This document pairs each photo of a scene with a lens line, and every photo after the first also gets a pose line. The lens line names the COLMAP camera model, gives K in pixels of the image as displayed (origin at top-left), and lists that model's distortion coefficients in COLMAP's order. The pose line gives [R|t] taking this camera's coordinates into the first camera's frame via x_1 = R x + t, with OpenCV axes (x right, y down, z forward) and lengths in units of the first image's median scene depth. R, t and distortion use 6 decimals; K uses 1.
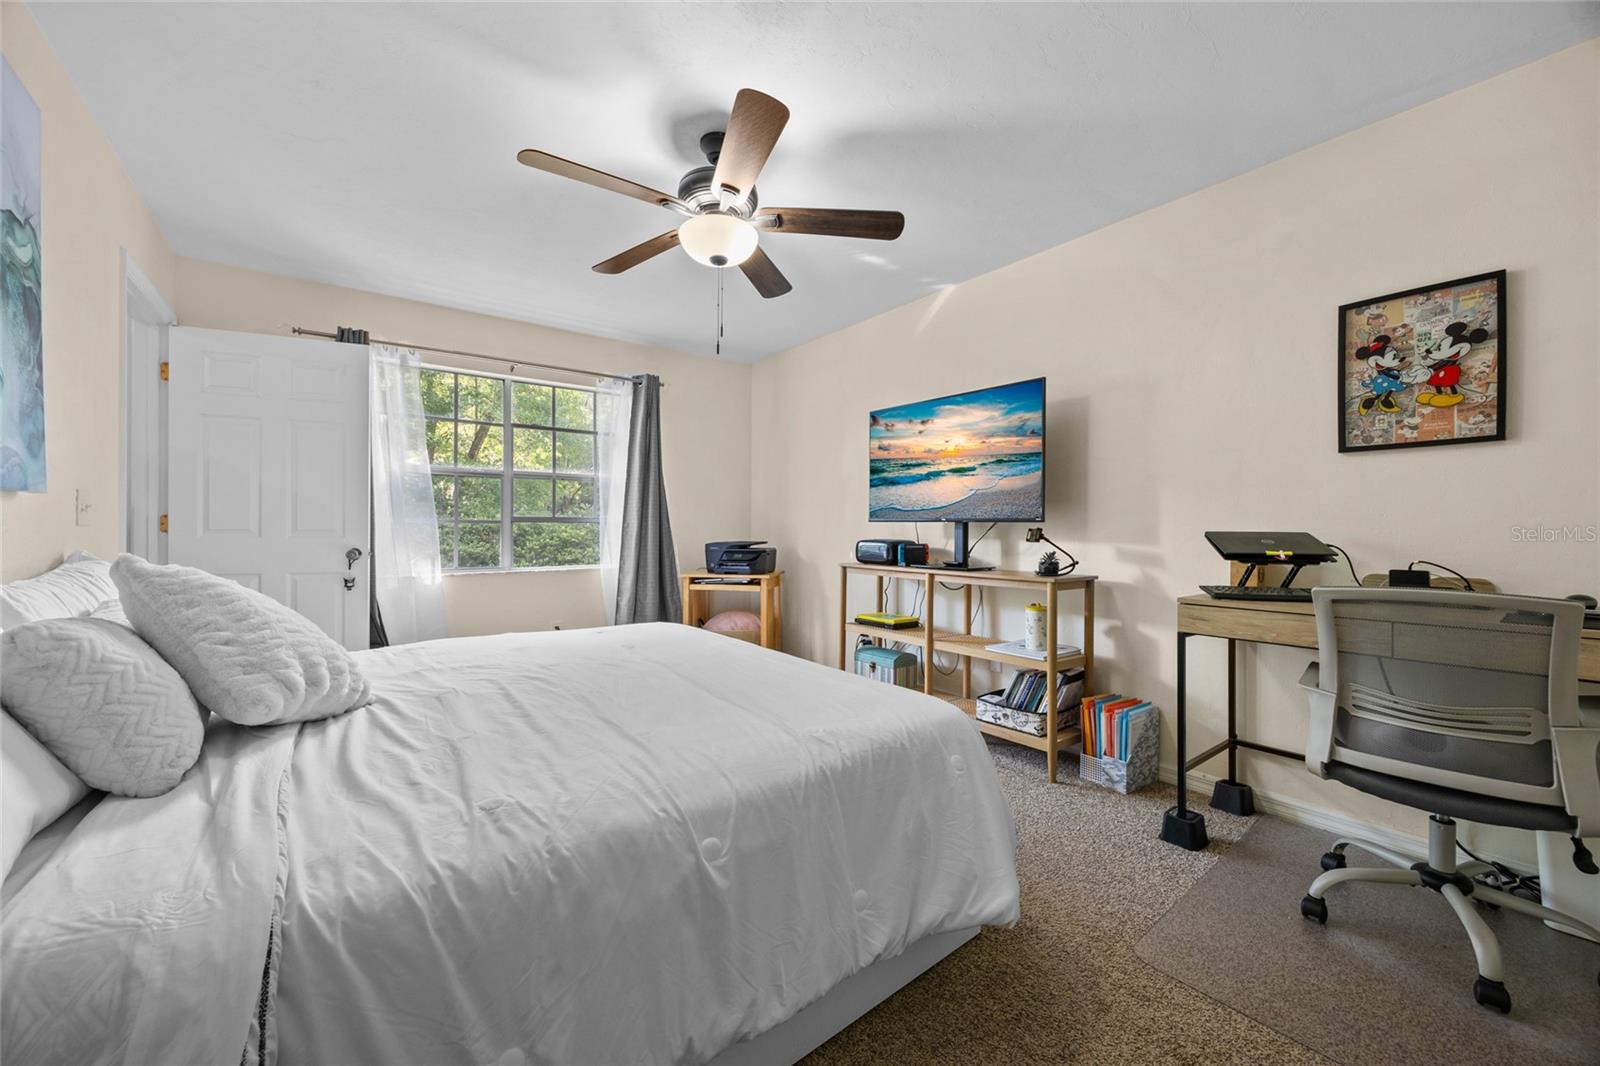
lens RADIAL K [[621.8, 0, 794.6], [0, 621.8, 532.5], [0, 0, 1]] dist [0.000773, -0.000115]
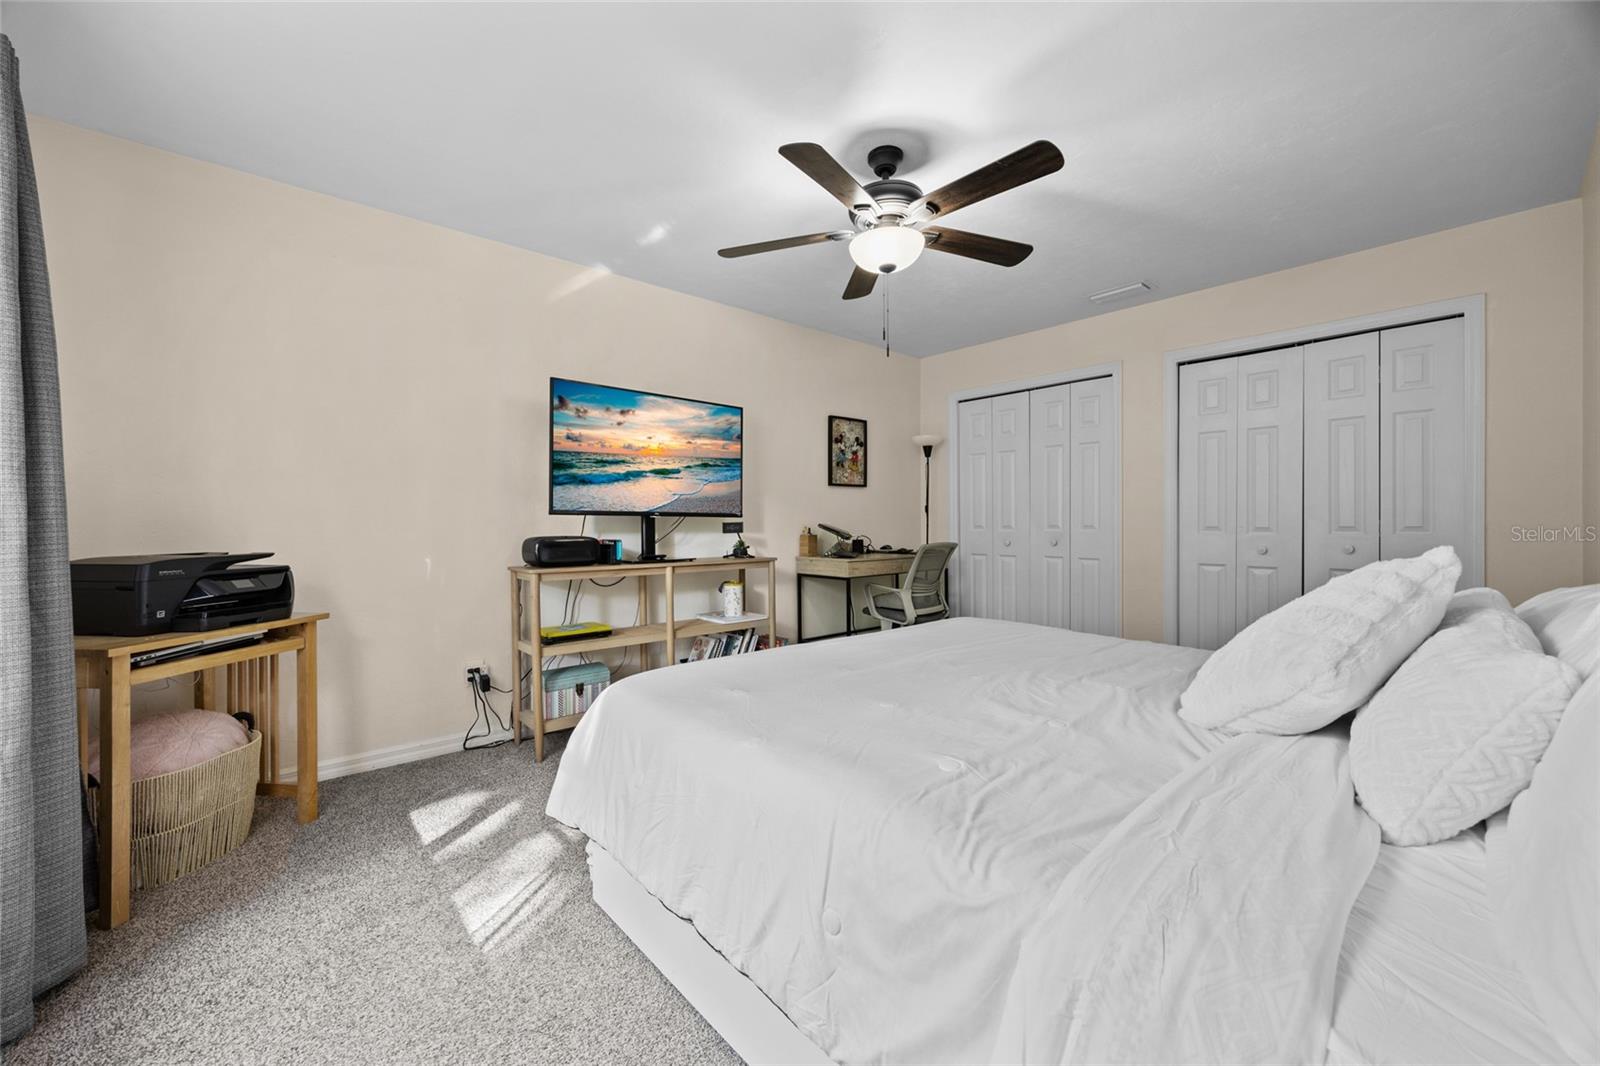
lens RADIAL K [[621.8, 0, 794.6], [0, 621.8, 532.5], [0, 0, 1]] dist [0.000773, -0.000115]
pose [[-0.067607, -0.017525, 0.997558, -1.175545], [0.014071, 0.999730, 0.018516, -0.011154], [-0.997613, 0.015289, -0.067342, 1.236681]]
